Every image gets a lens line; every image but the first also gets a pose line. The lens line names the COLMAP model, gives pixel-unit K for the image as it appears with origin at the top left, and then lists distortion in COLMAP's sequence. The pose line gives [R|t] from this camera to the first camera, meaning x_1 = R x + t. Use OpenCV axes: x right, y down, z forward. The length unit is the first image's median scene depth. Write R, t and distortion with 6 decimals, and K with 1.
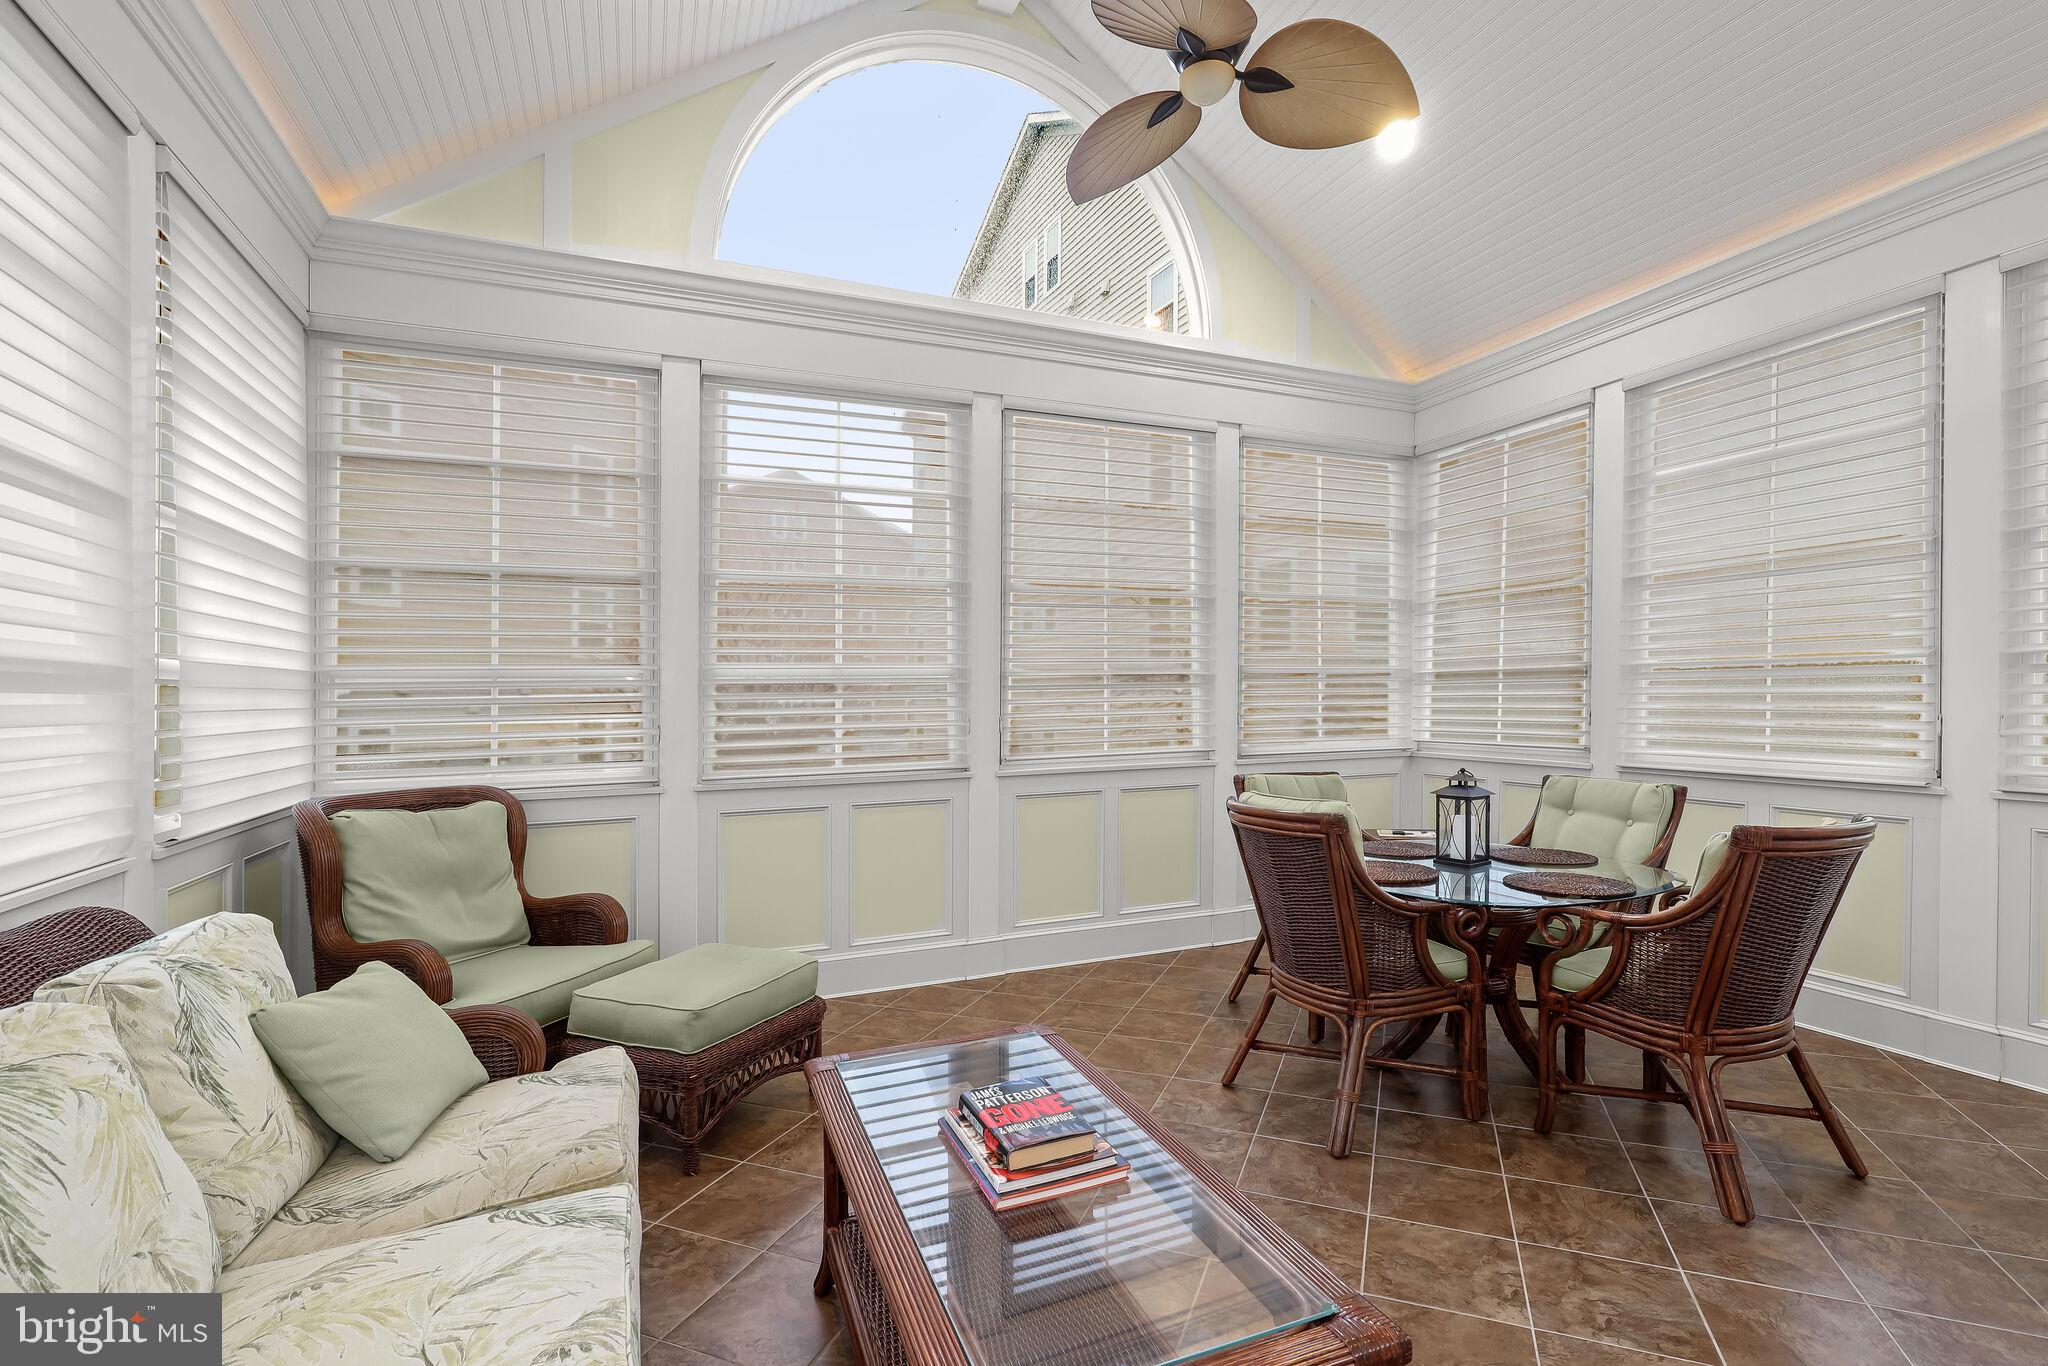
lens RADIAL K [[945.6, 0, 970.5], [0, 945.6, 761.1], [0, 0, 1]] dist [0.003726, 0.000967]
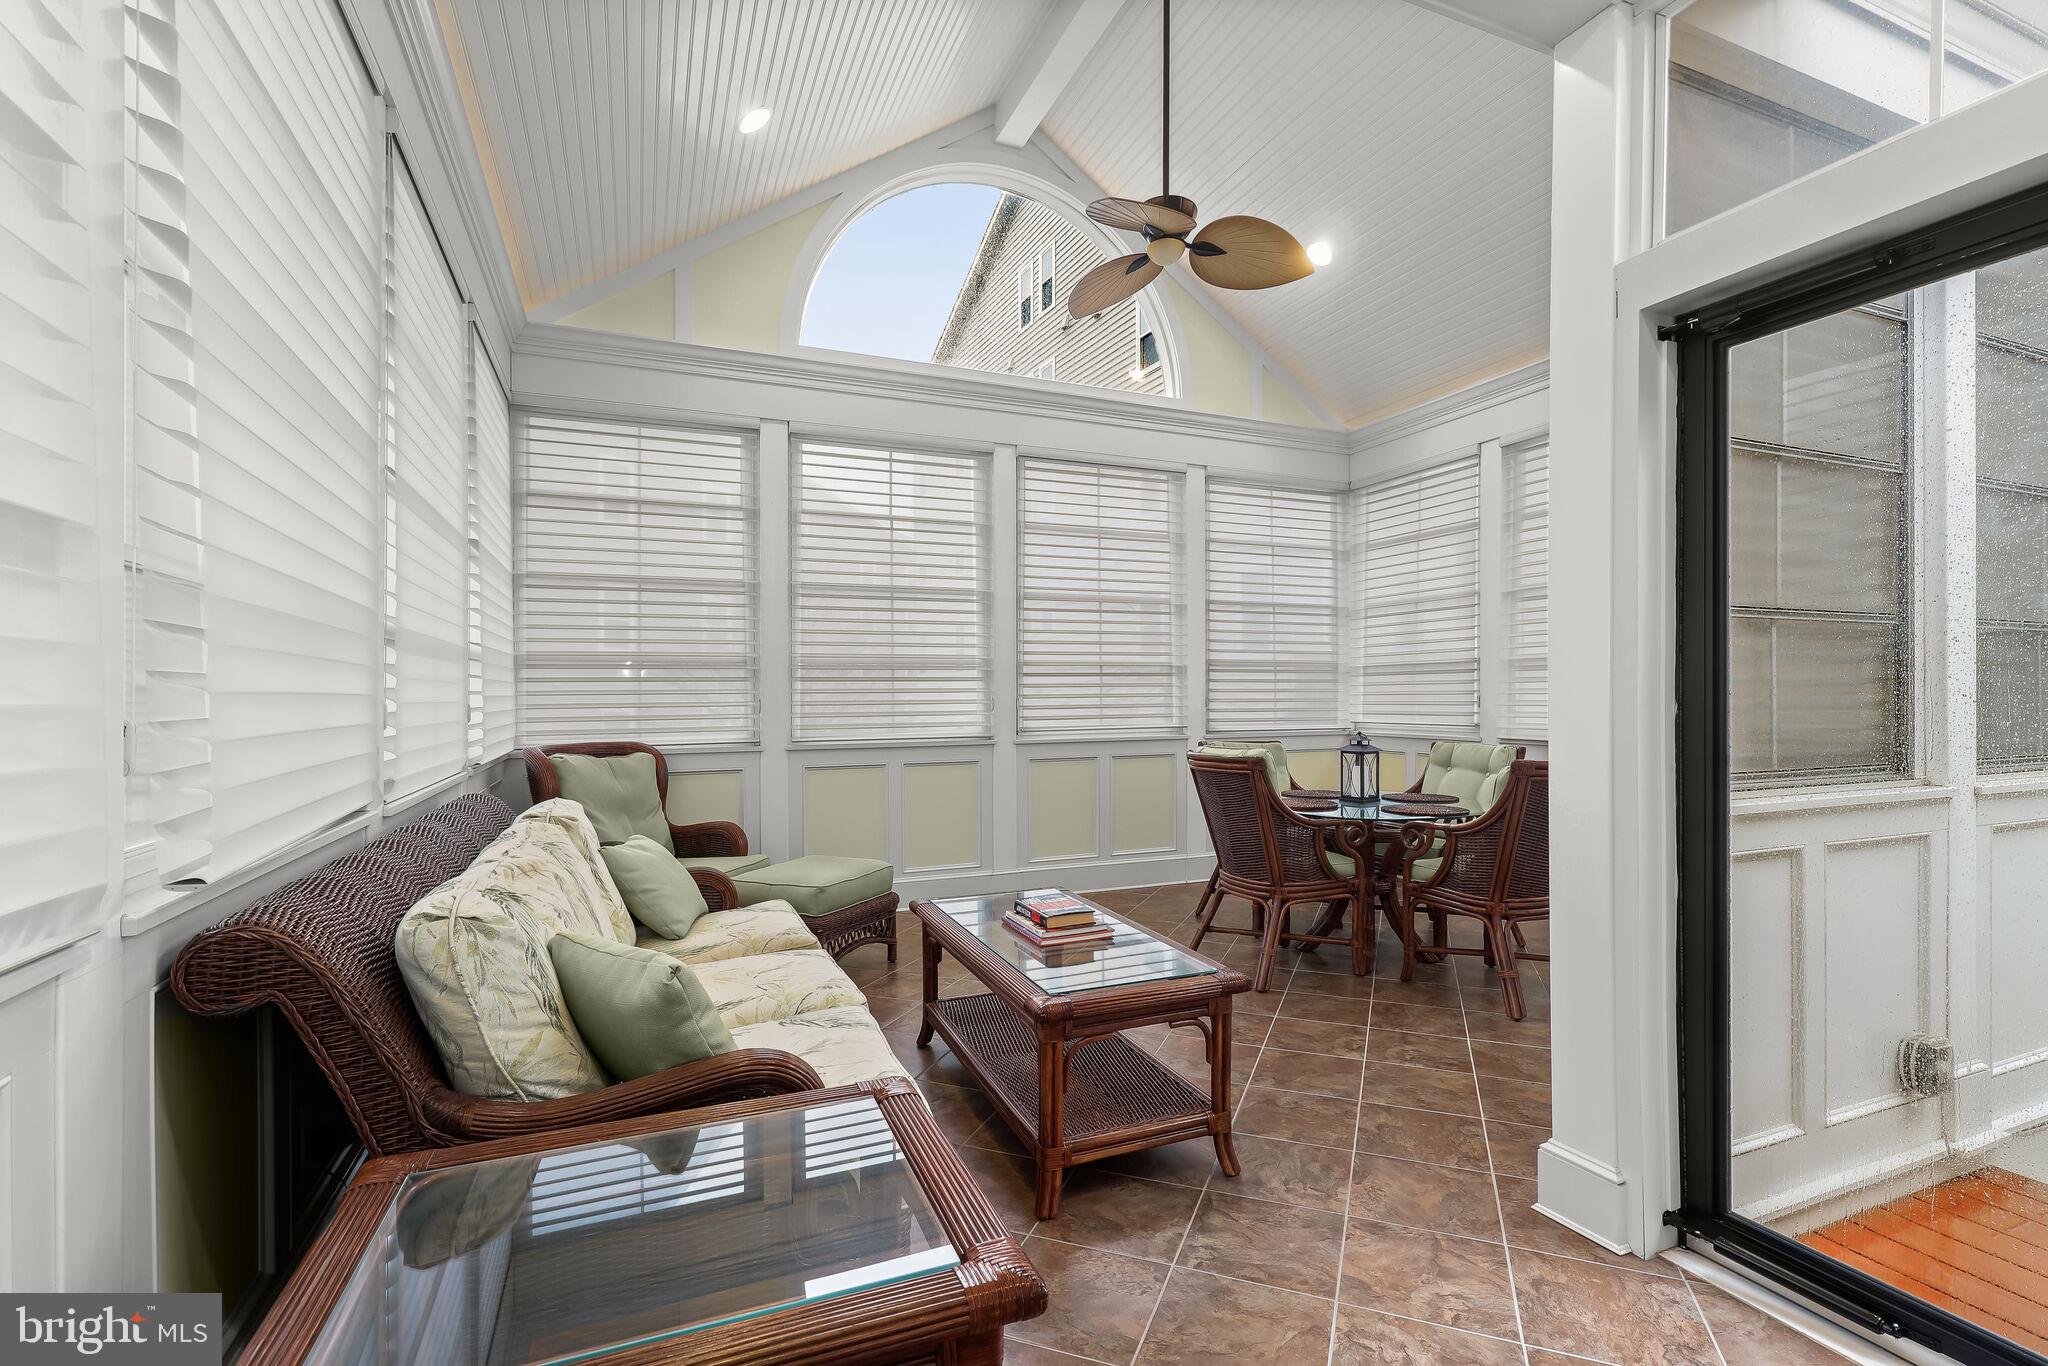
lens RADIAL K [[945.6, 0, 1026.6], [0, 945.6, 693.9], [0, 0, 1]] dist [0.003726, 0.000967]
pose [[0.997950, 0.002451, 0.063949, -0.049340], [0.002073, 0.997505, -0.070572, 0.051589], [-0.063962, 0.070560, 0.995455, -0.352093]]
